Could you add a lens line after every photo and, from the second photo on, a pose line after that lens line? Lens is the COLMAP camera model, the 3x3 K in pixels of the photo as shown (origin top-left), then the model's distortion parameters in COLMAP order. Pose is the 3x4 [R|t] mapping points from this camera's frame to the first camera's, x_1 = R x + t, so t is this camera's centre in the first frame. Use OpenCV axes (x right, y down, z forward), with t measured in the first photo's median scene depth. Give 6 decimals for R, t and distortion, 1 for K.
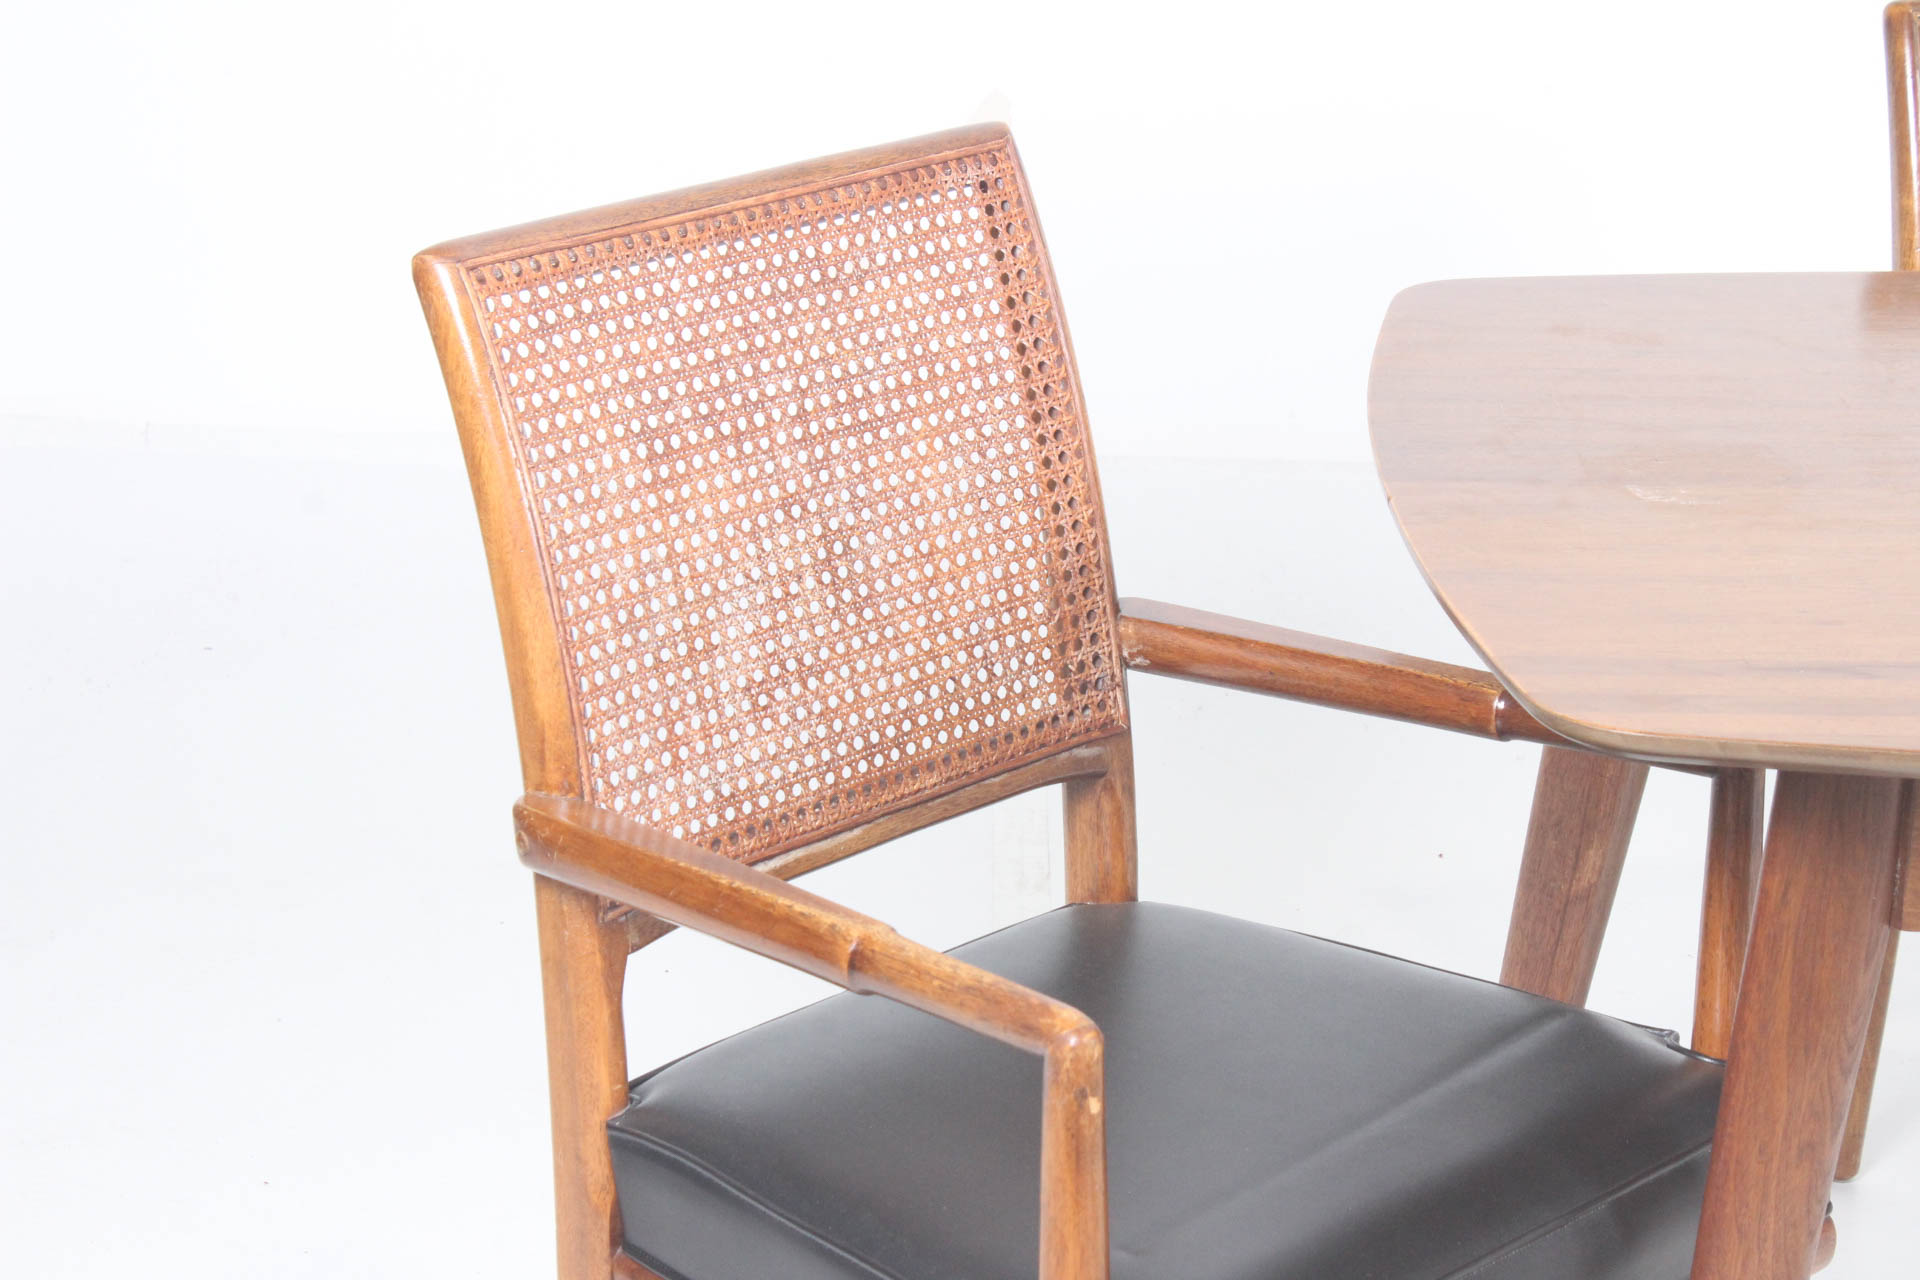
lens RADIAL K [[4539.0, 0, 958.8], [0, 4539.0, 603.4], [0, 0, 1]] dist [0.087661, 0.000000]
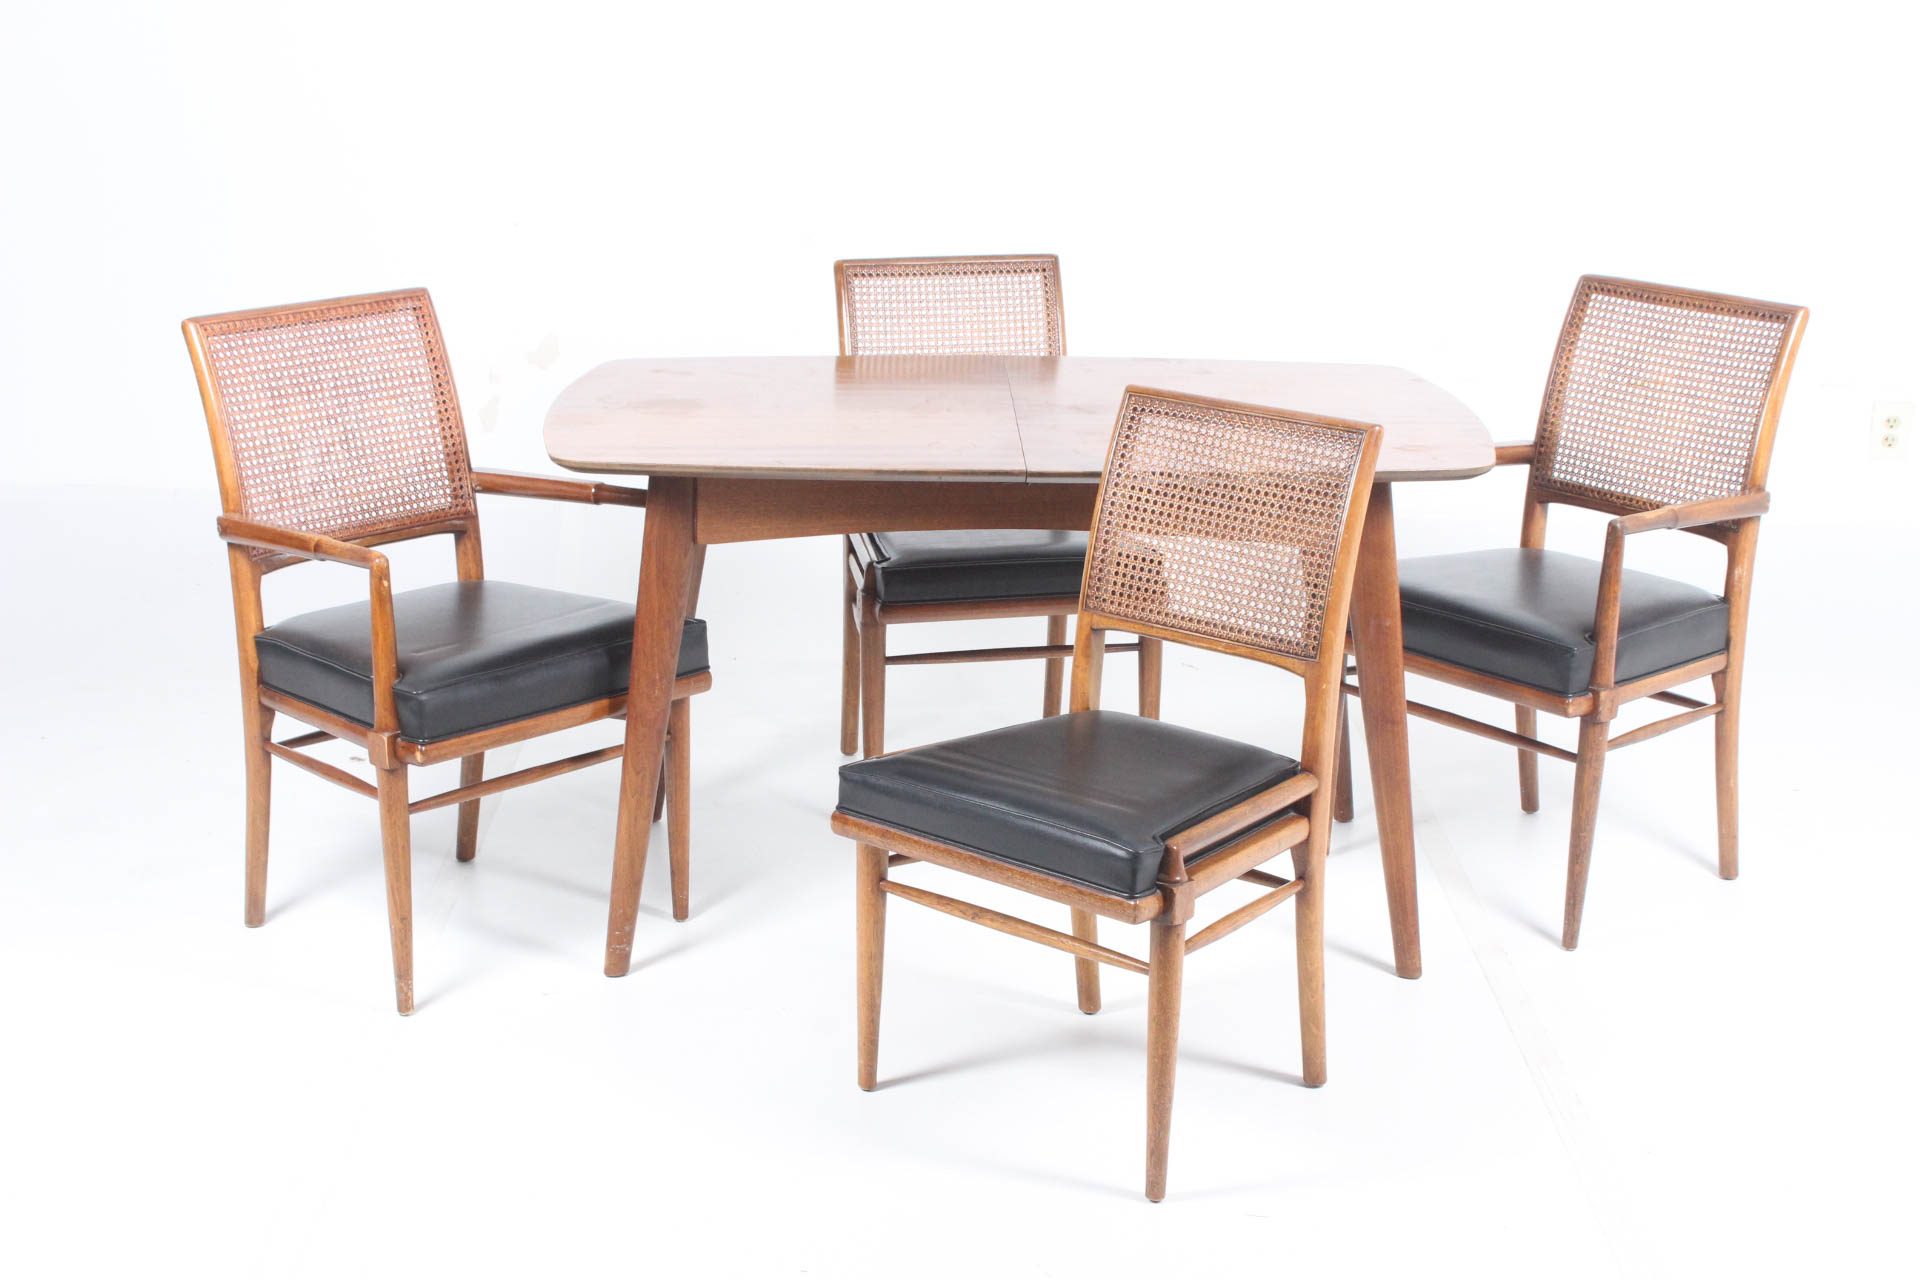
lens RADIAL K [[2925.7, 0, 964.7], [0, 2925.7, 633.6], [0, 0, 1]] dist [-0.052645, 0.000000]
pose [[0.999596, -0.012114, 0.025710, 0.305294], [0.013774, 0.997765, -0.065390, 0.233071], [-0.024861, 0.065717, 0.997529, -0.767709]]
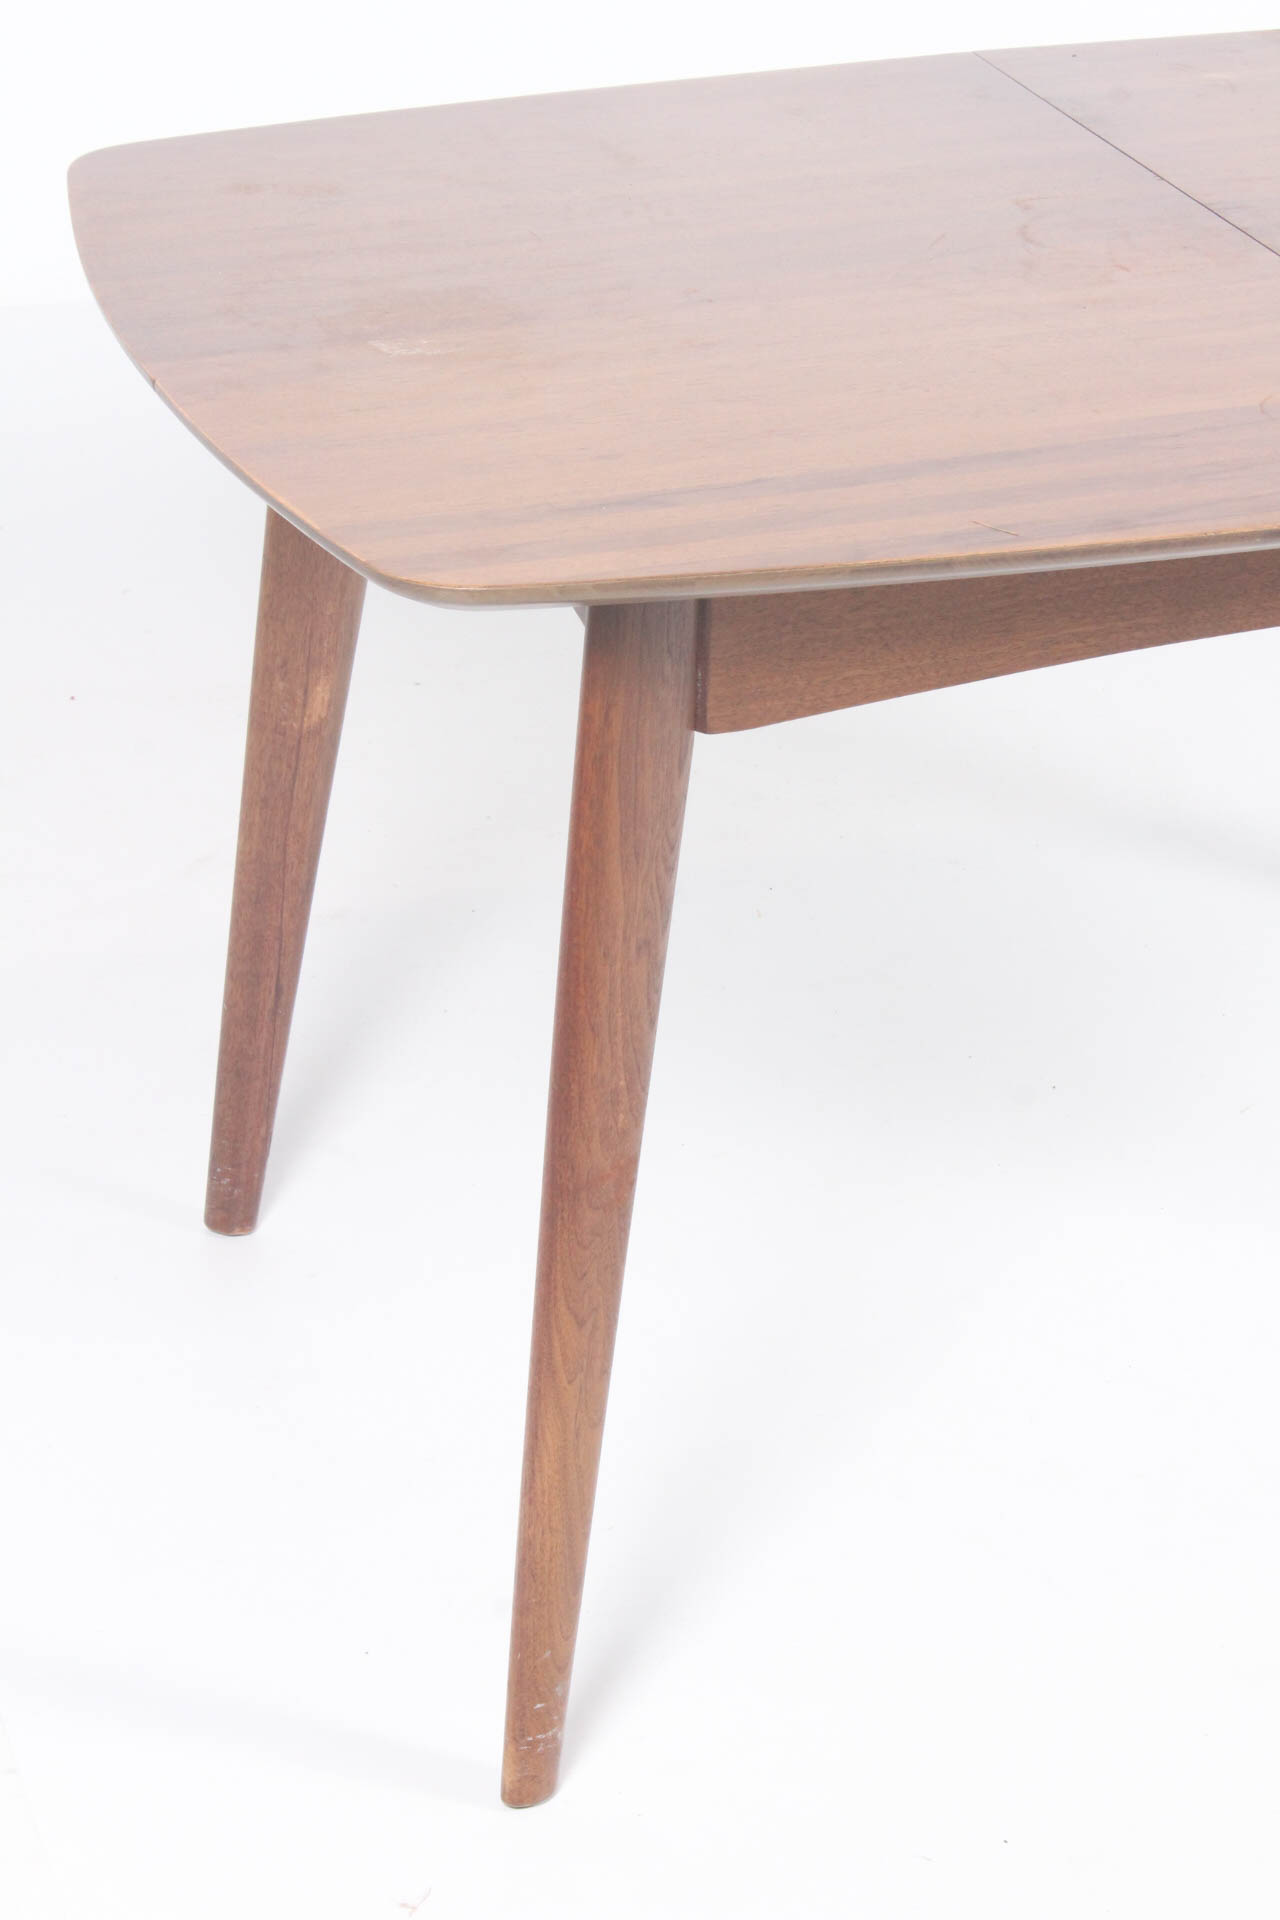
lens RADIAL K [[4539.0, 0, 634.1], [0, 4539.0, 962.2], [0, 0, 1]] dist [0.087661, 0.000000]
pose [[0.949766, -0.149406, 0.274994, -0.106527], [0.113634, 0.983352, 0.141797, -0.027858], [-0.291601, -0.103426, 0.950932, -0.022803]]
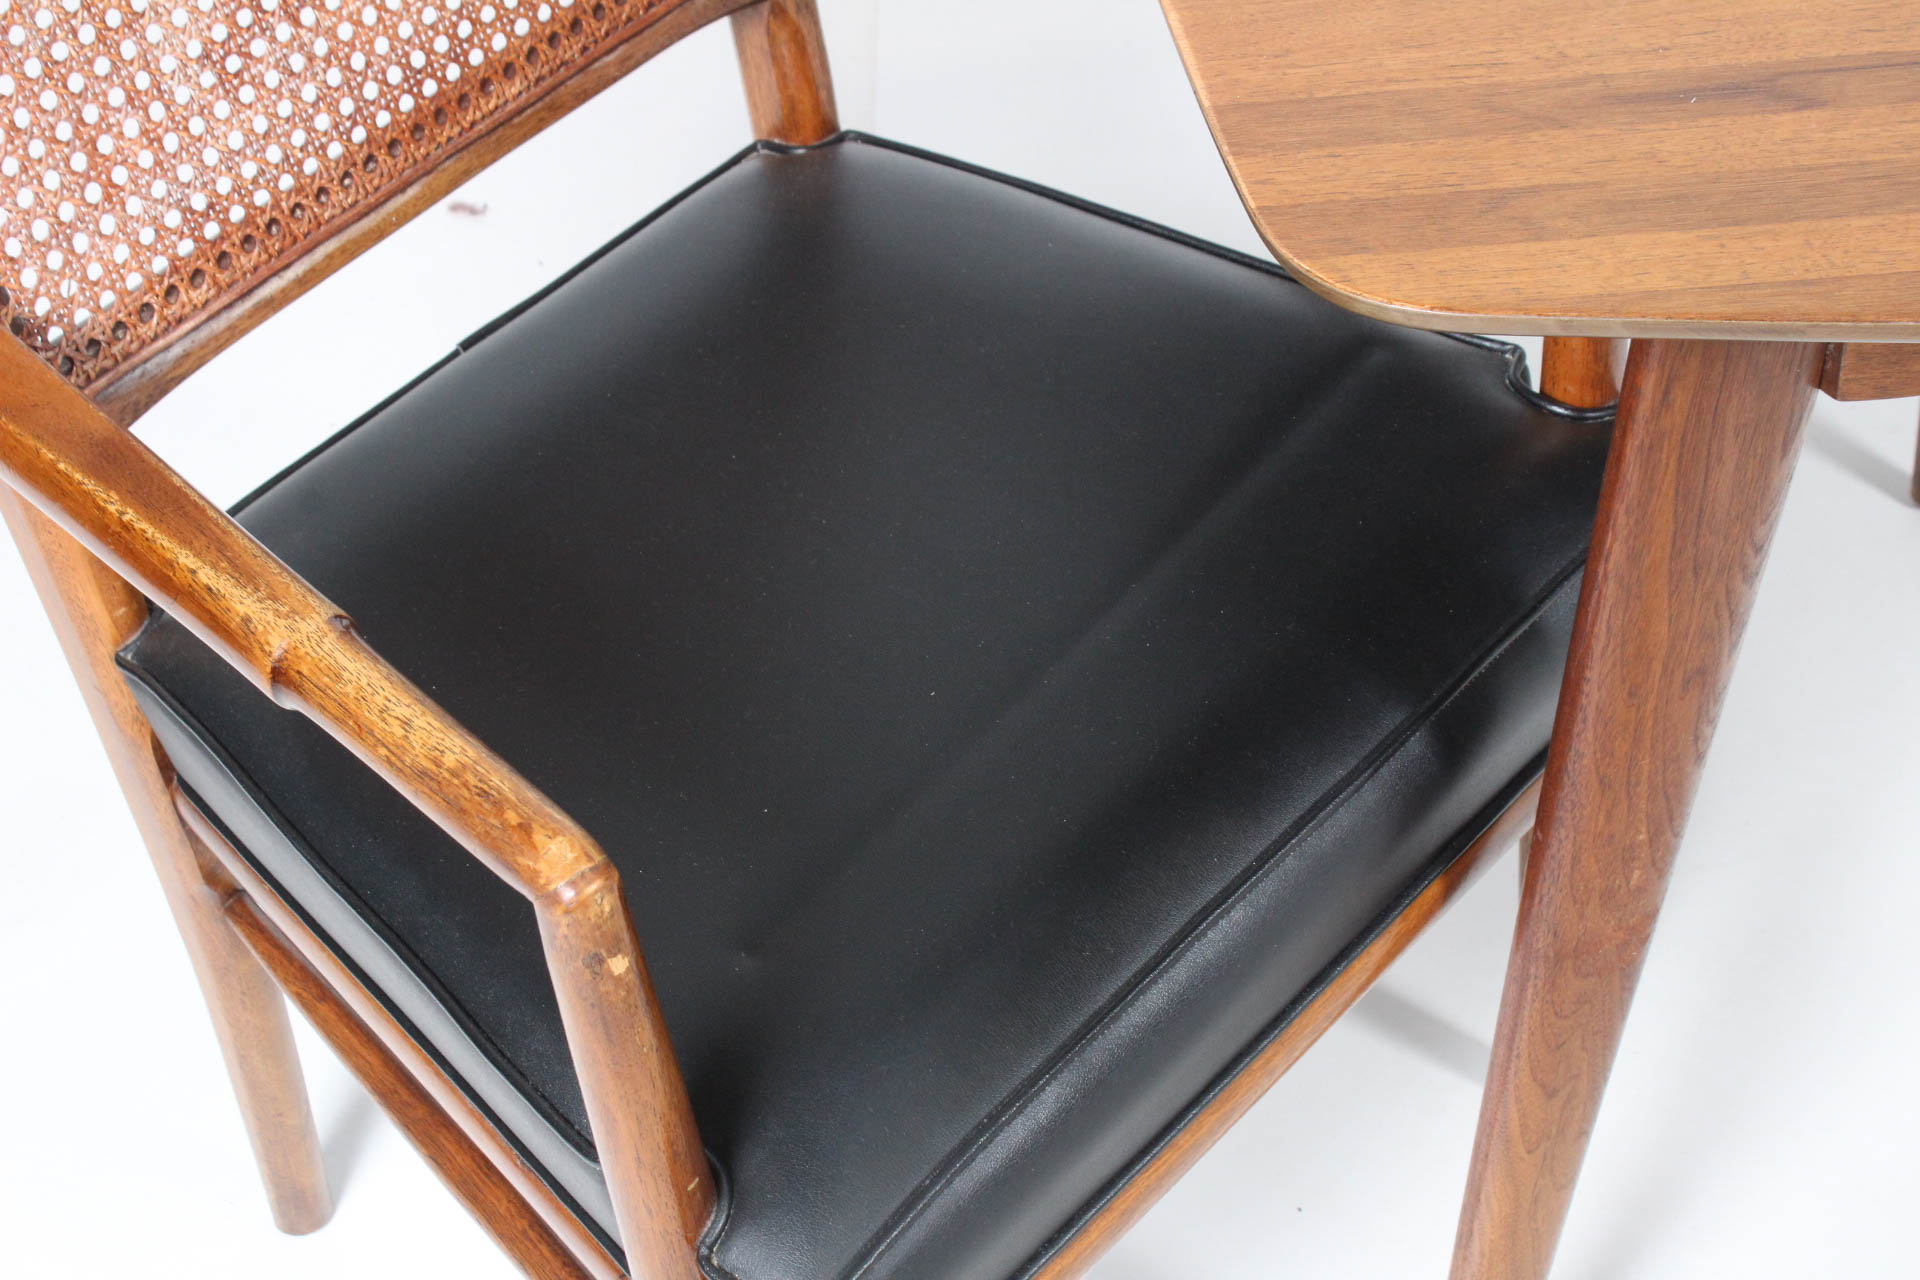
lens RADIAL K [[3248.1, 0, 949.8], [0, 3248.1, 628.1], [0, 0, 1]] dist [-0.009452, 0.000000]
pose [[0.995116, -0.081081, -0.056297, 0.092992], [0.097749, 0.888808, 0.447734, -0.120361], [0.013735, -0.451050, 0.892393, 0.514269]]
